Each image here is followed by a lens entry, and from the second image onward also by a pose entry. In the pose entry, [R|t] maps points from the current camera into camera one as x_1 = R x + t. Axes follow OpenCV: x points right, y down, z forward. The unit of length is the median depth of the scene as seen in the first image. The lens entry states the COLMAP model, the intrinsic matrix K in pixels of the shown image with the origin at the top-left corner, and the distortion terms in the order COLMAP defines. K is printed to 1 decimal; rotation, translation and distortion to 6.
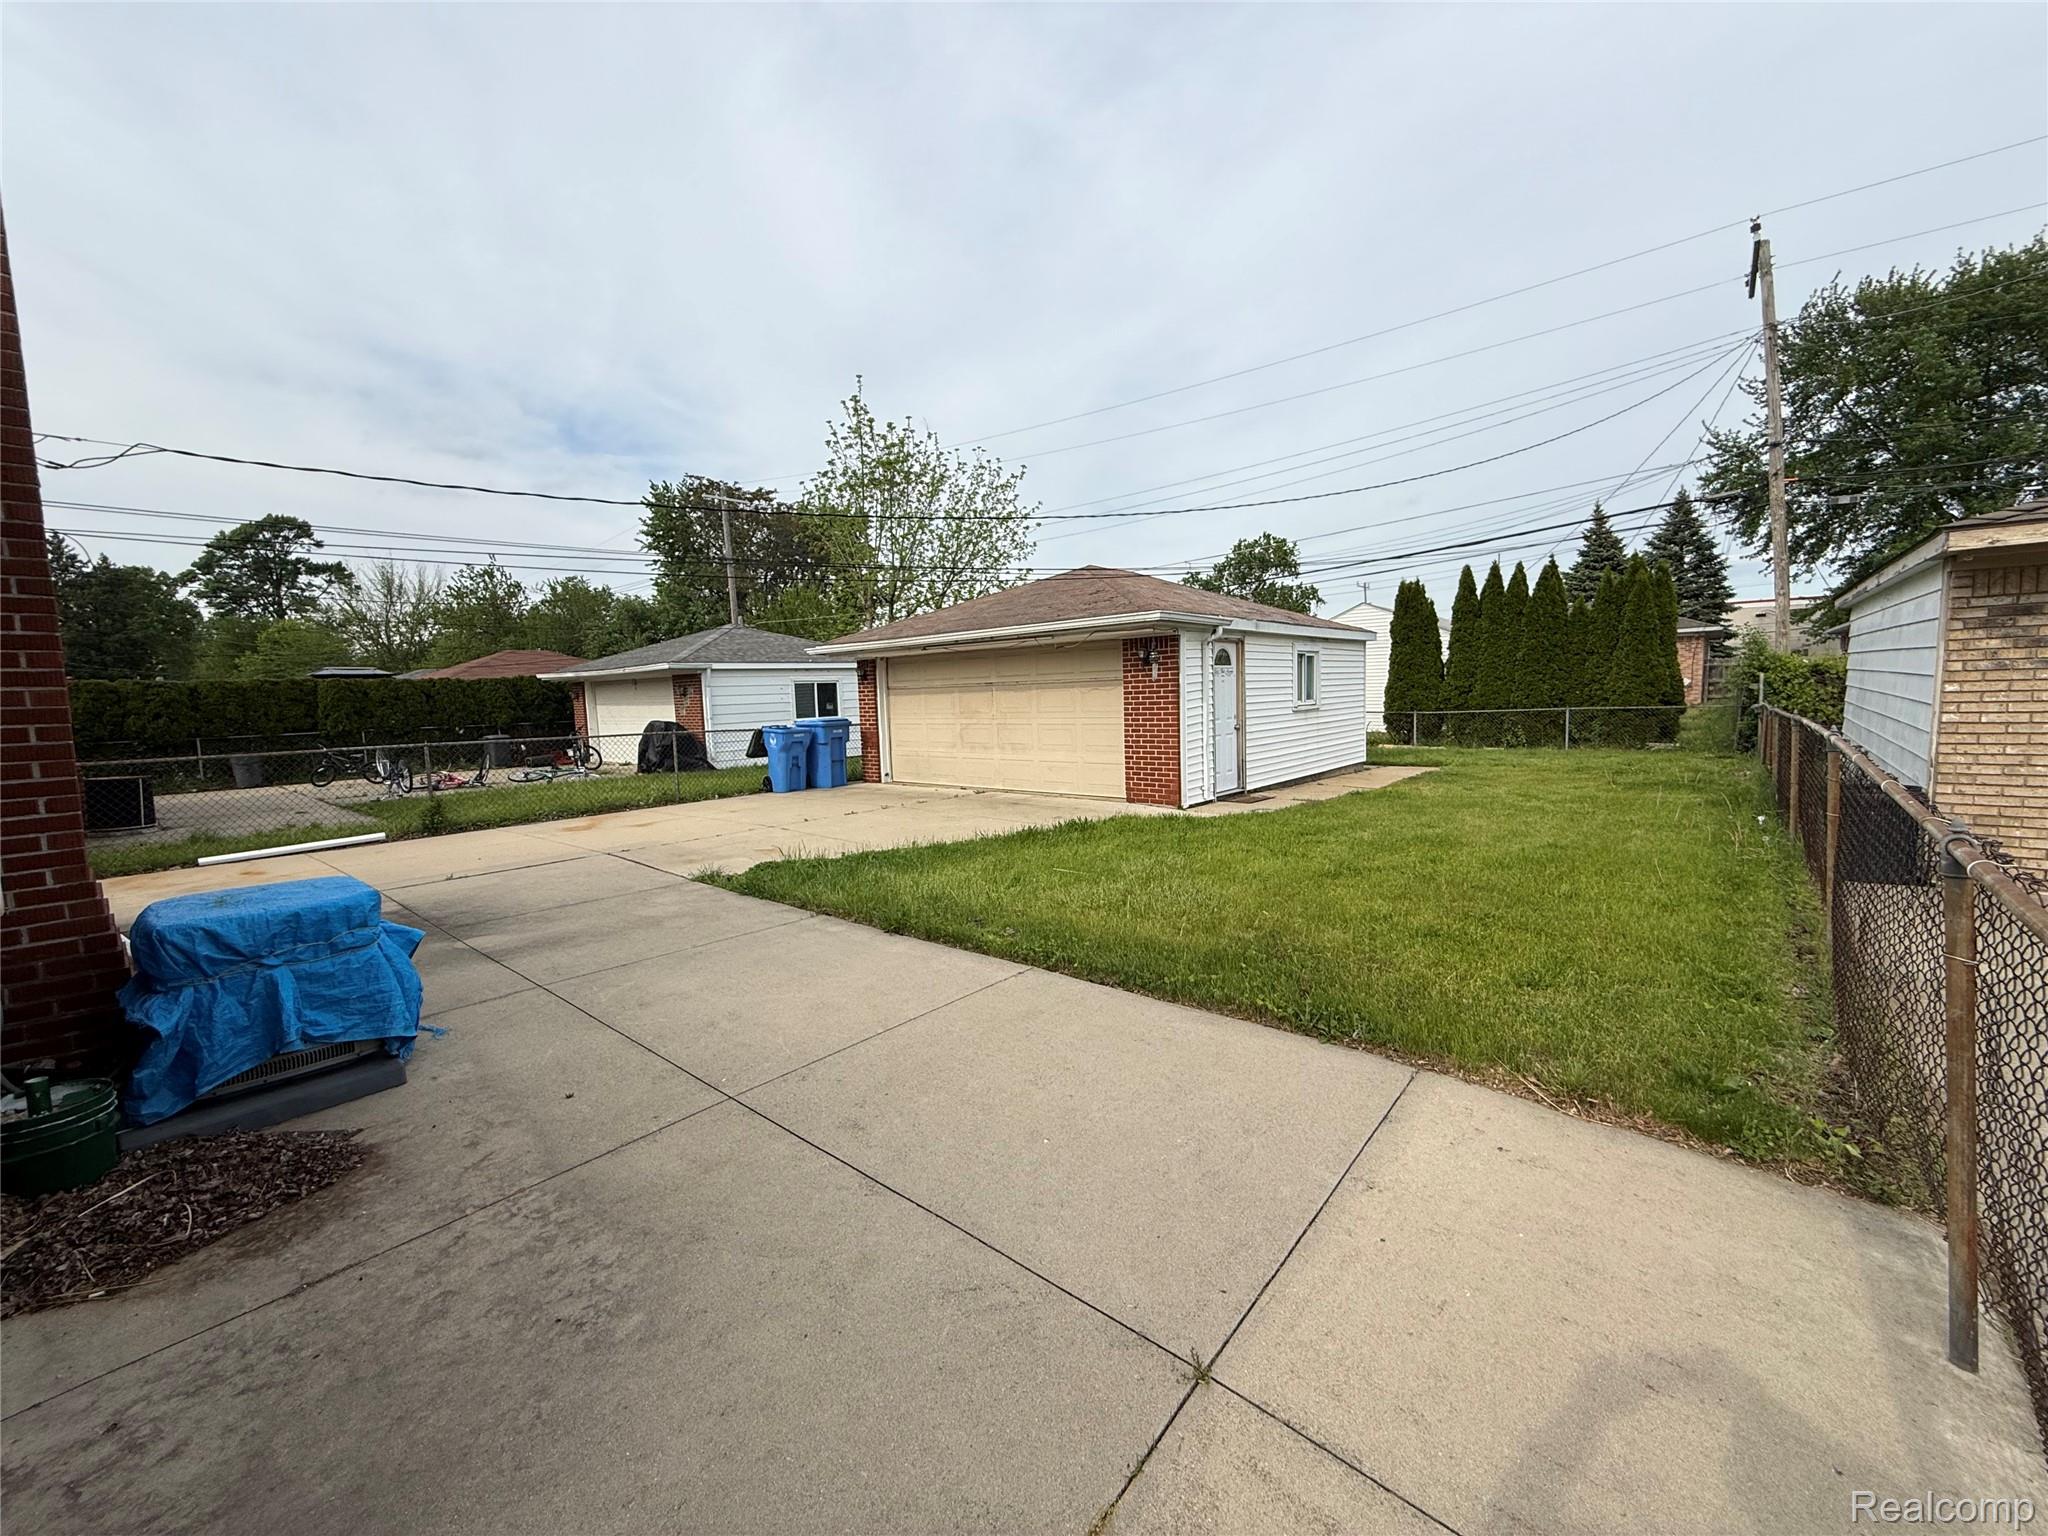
lens RADIAL K [[814.5, 0, 1025.7], [0, 814.5, 761.5], [0, 0, 1]] dist [-0.003878, 0.000332]
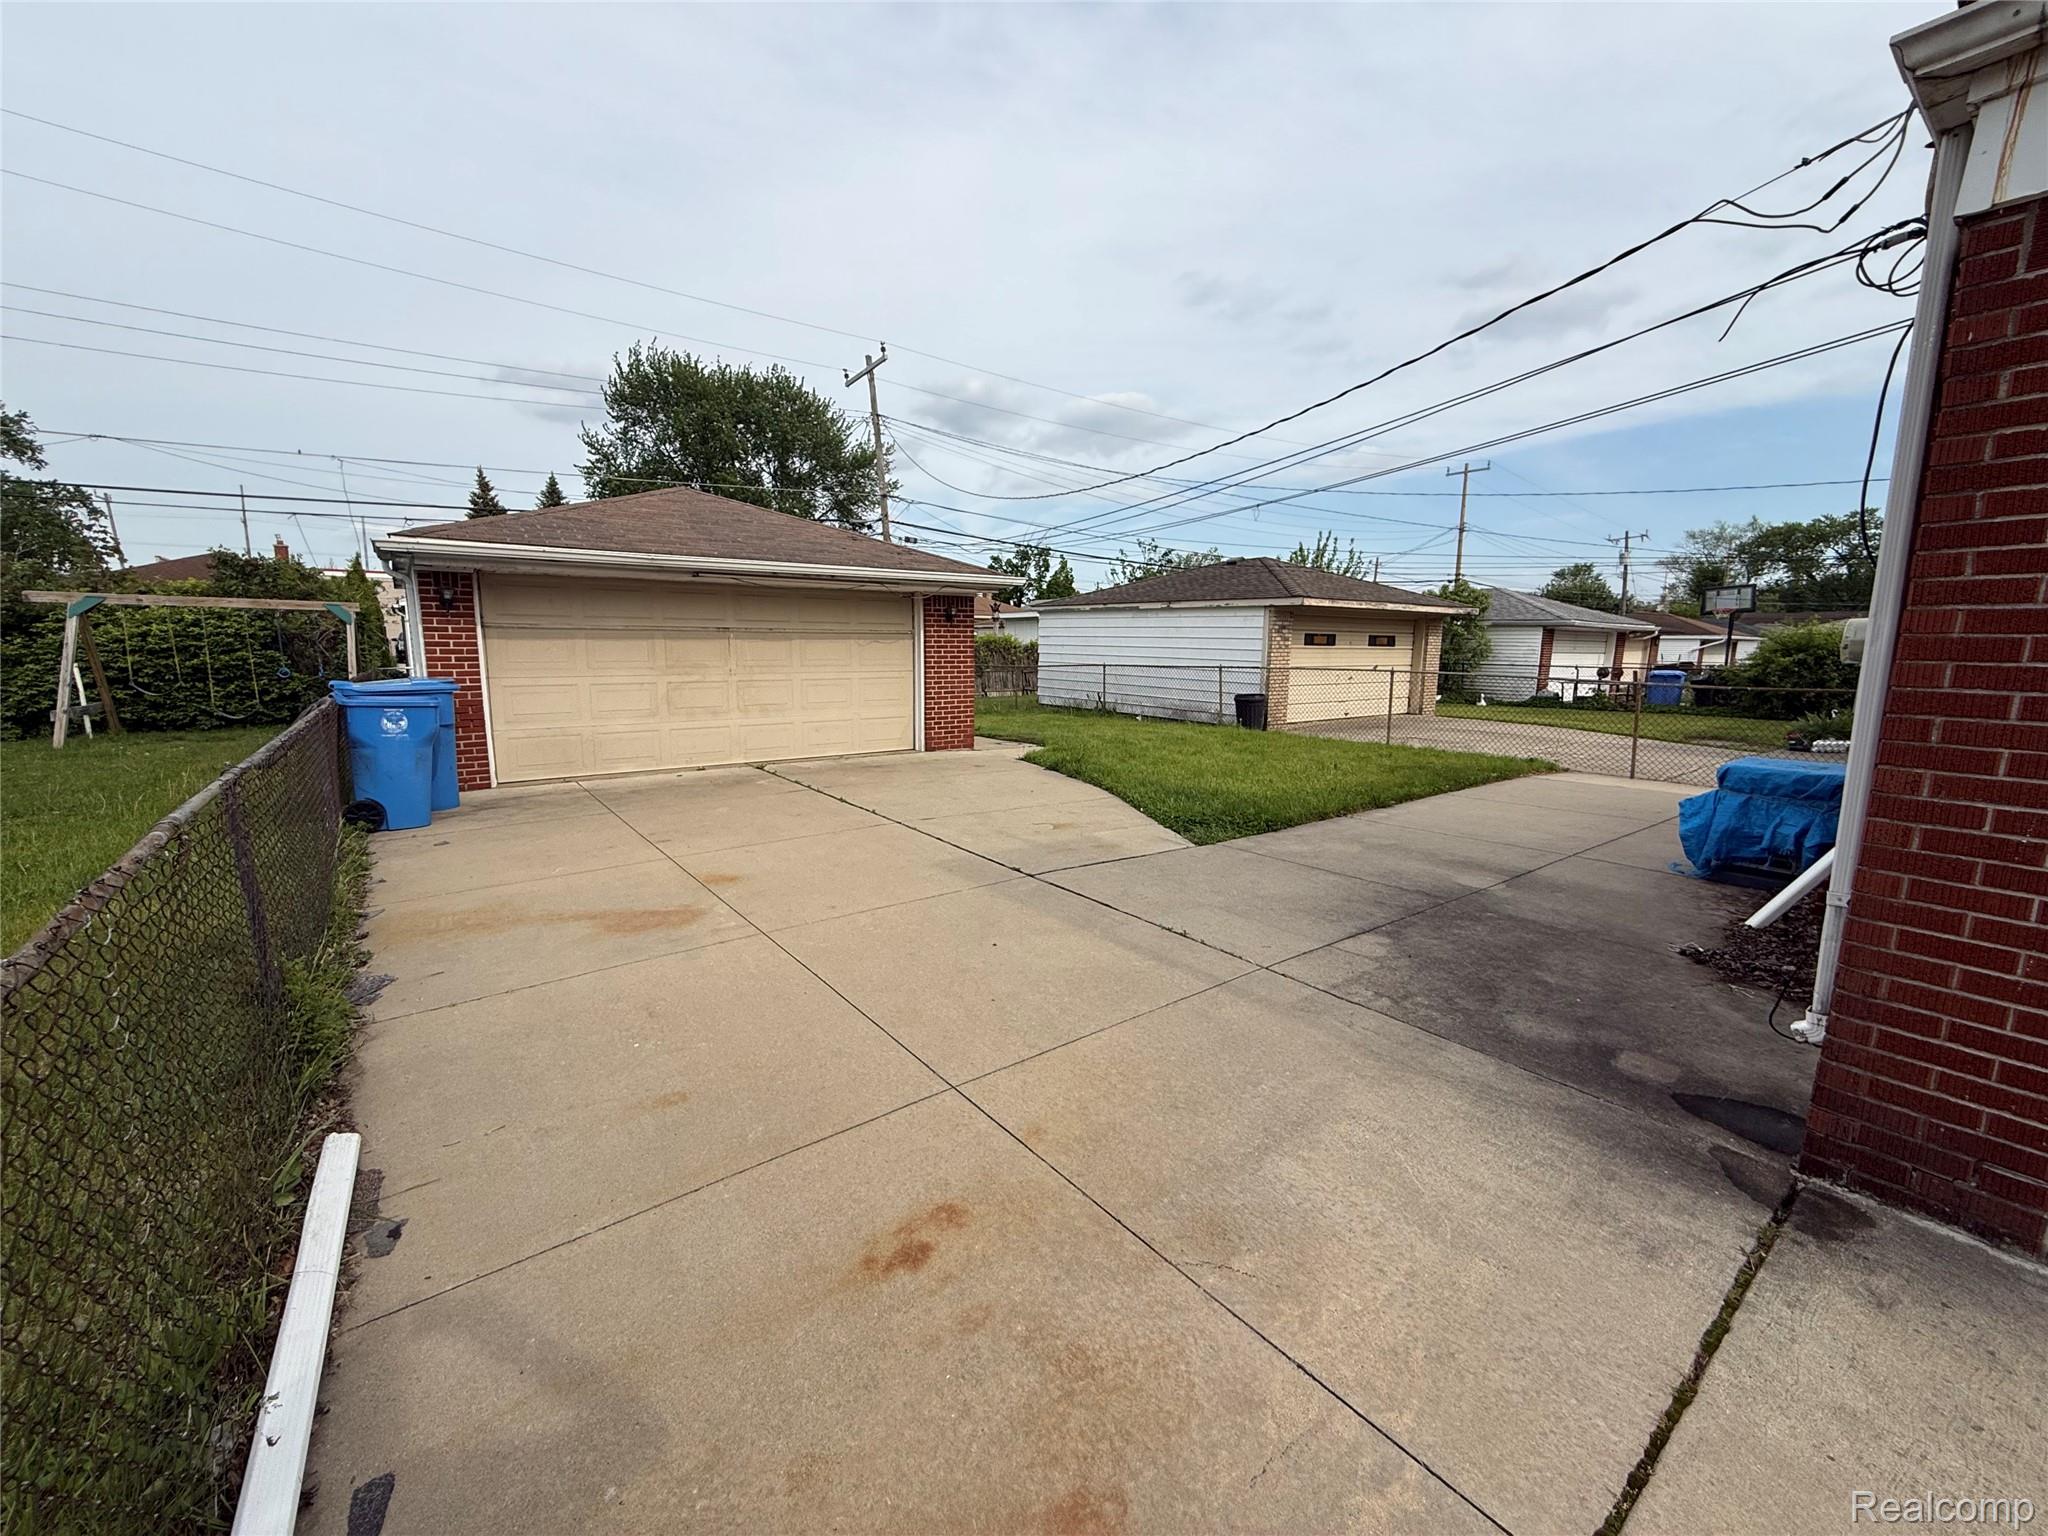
lens RADIAL K [[814.5, 0, 1022.4], [0, 814.5, 767.9], [0, 0, 1]] dist [-0.003878, 0.000332]
pose [[0.199778, -0.116401, 0.972903, -0.776387], [0.067070, 0.992214, 0.104939, -0.027353], [-0.977543, 0.044288, 0.206029, 0.584912]]
